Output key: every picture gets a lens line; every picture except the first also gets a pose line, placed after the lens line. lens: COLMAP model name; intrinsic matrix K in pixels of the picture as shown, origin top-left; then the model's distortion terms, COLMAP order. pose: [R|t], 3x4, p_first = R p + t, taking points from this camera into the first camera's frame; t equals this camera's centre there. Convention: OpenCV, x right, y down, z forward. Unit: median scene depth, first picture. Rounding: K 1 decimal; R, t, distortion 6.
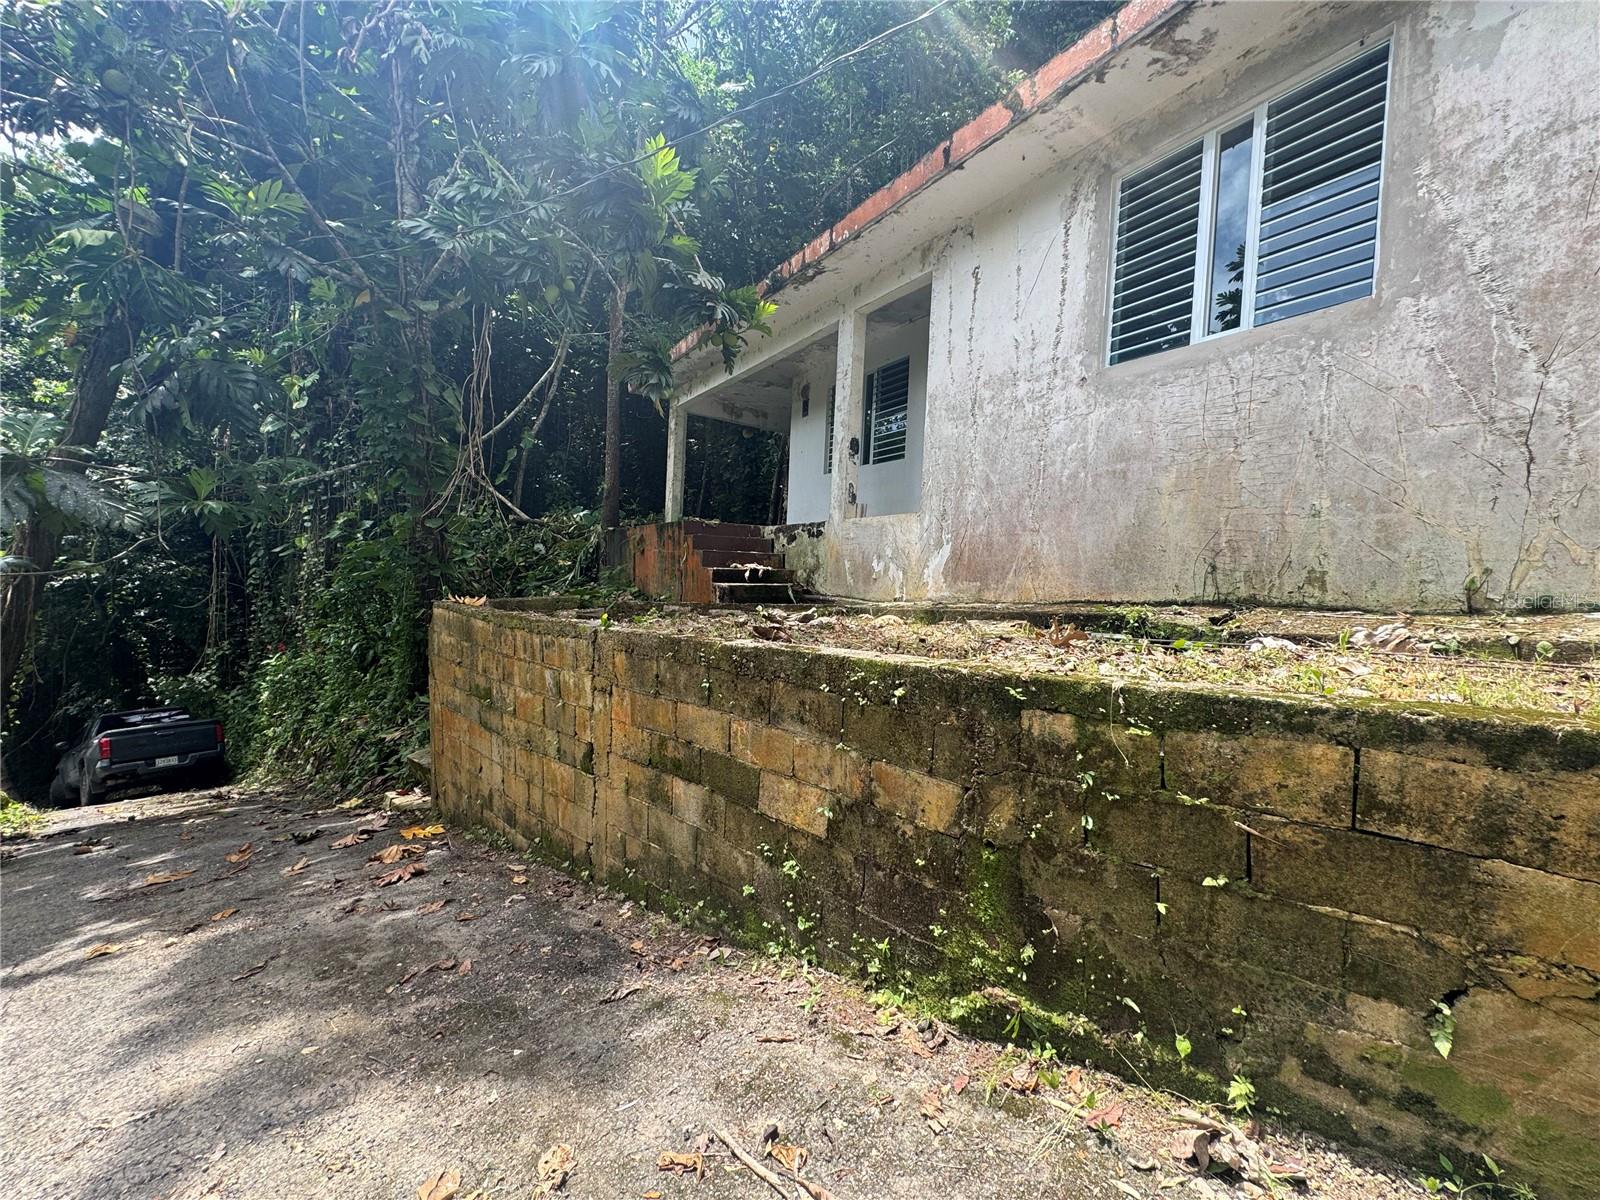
lens RADIAL K [[639.8, 0, 799.0], [0, 639.8, 597.3], [0, 0, 1]] dist [-0.001189, 0.000189]
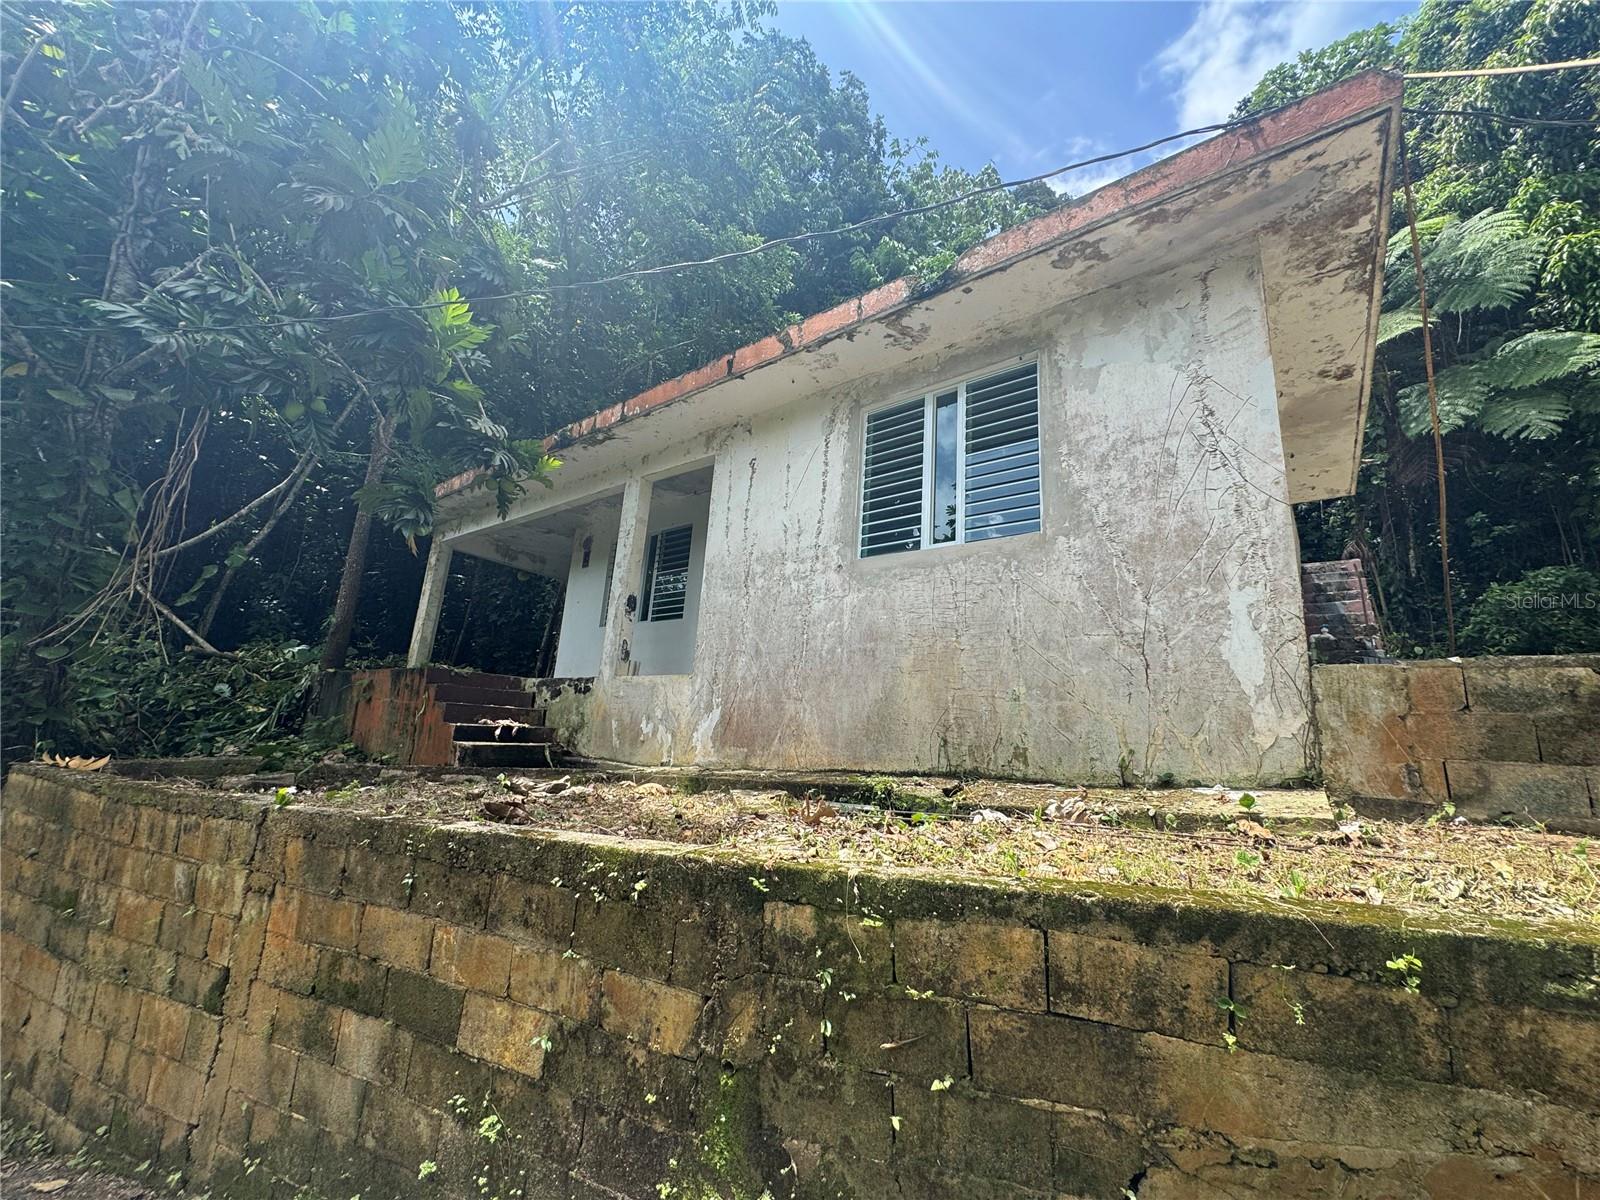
lens RADIAL K [[639.8, 0, 800.6], [0, 639.8, 595.8], [0, 0, 1]] dist [-0.001252, 0.000207]
pose [[0.942523, 0.091474, 0.321375, 0.020941], [-0.012272, 0.970626, -0.240282, -0.018226], [-0.333915, 0.222528, 0.915960, -0.001135]]
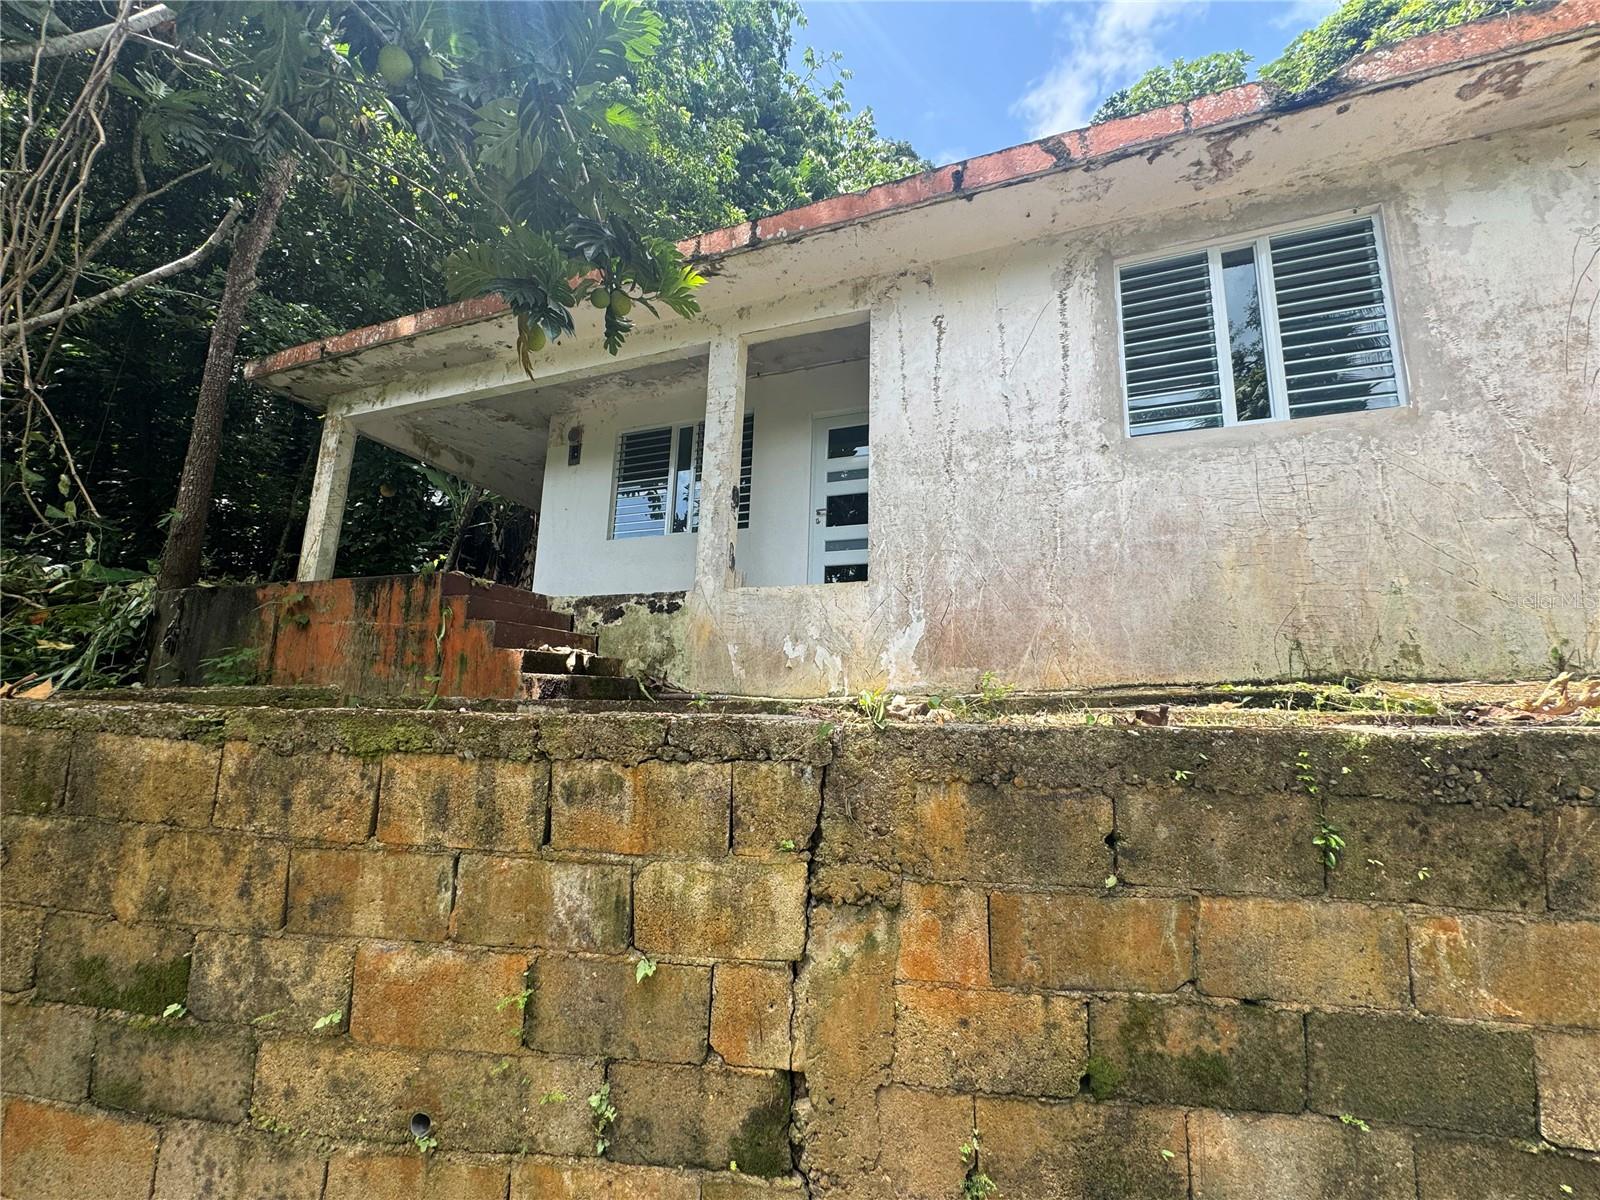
lens RADIAL K [[640.9, 0, 802.4], [0, 640.9, 594.6], [0, 0, 1]] dist [-0.001433, 0.000174]
pose [[0.806365, 0.086447, 0.585066, -0.447566], [0.024503, 0.983527, -0.179093, 0.030247], [-0.590911, 0.158750, 0.790963, 0.561022]]
